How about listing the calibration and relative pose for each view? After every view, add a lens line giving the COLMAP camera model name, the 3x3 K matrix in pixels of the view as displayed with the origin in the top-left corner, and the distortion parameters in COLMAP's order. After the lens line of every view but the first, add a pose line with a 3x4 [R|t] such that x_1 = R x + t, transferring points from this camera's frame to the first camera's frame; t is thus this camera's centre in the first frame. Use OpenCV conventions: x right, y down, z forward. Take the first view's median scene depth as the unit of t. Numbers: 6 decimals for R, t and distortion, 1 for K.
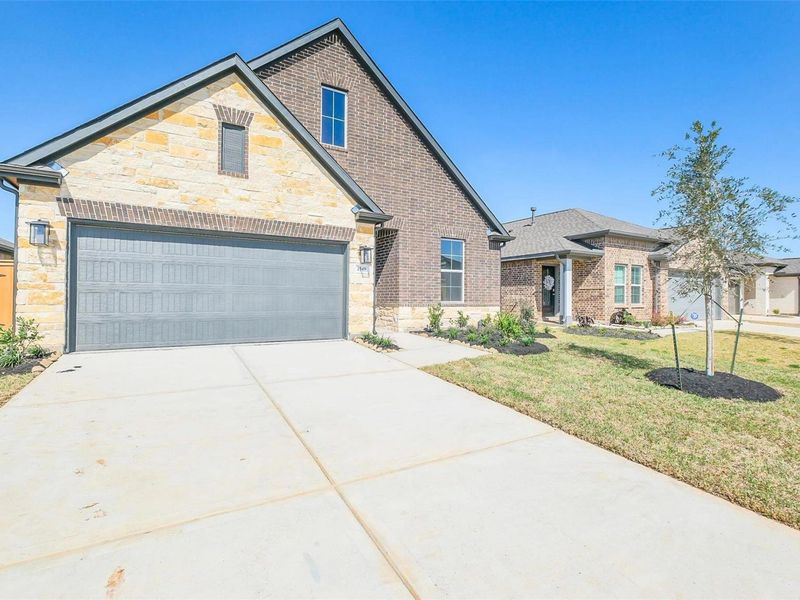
lens RADIAL K [[404.9, 0, 394.7], [0, 404.9, 298.5], [0, 0, 1]] dist [-0.002123, -0.000008]
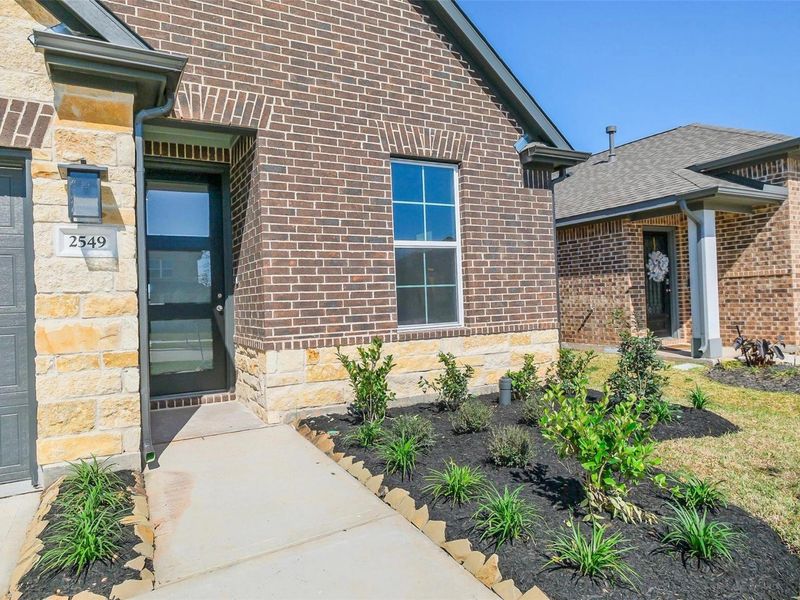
lens RADIAL K [[516.2, 0, 400.0], [0, 516.2, 300.0], [0, 0, 1]] dist [0.000960, 0.000398]
pose [[0.998467, -0.043746, -0.033909, 0.124587], [0.043753, 0.999042, -0.000520, -0.016024], [0.033899, -0.000964, 0.999425, 0.491409]]
